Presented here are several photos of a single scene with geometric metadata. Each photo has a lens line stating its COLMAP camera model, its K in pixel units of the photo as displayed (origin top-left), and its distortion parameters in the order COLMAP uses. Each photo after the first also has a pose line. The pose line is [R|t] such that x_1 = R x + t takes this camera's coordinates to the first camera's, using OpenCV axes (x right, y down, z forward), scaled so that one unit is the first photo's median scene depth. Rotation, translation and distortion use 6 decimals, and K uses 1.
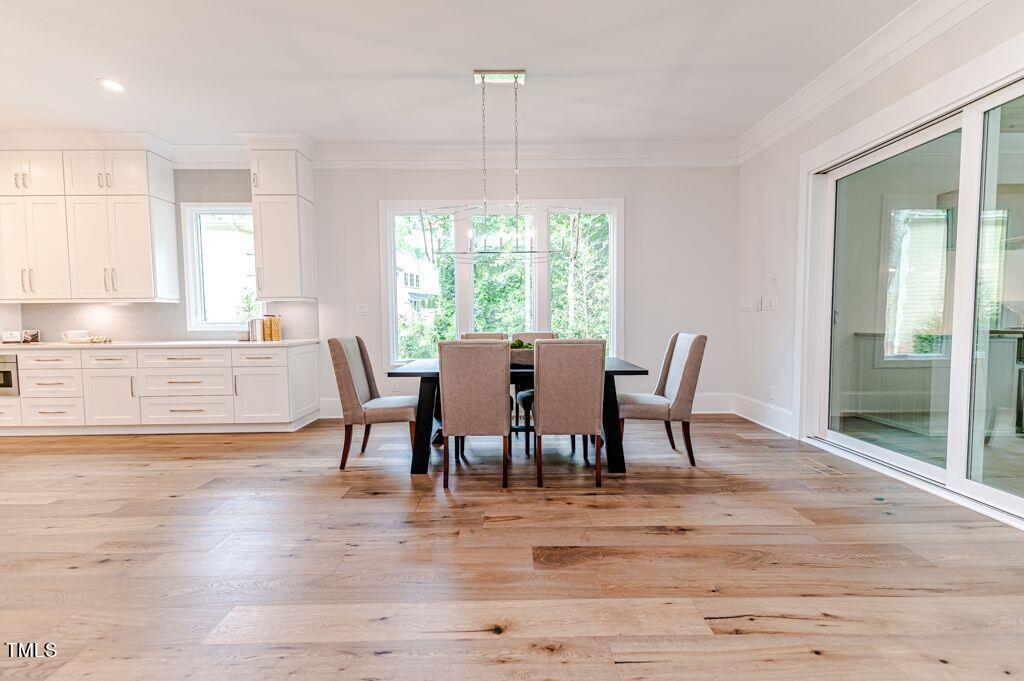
lens RADIAL K [[406.7, 0, 511.5], [0, 406.7, 339.3], [0, 0, 1]] dist [0.020170, -0.005751]
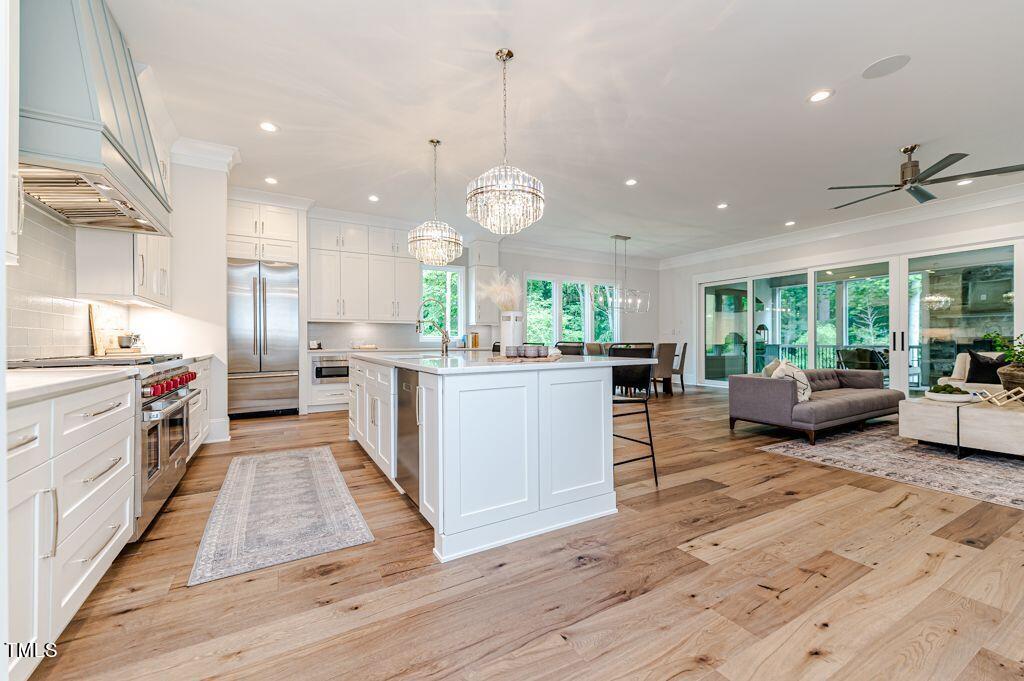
lens RADIAL K [[406.7, 0, 511.5], [0, 406.7, 339.3], [0, 0, 1]] dist [0.020170, -0.005751]
pose [[0.870453, 0.009692, 0.492157, -1.429568], [0.020038, 0.998280, -0.055098, 0.072325], [-0.491844, 0.057822, 0.868761, -0.612576]]
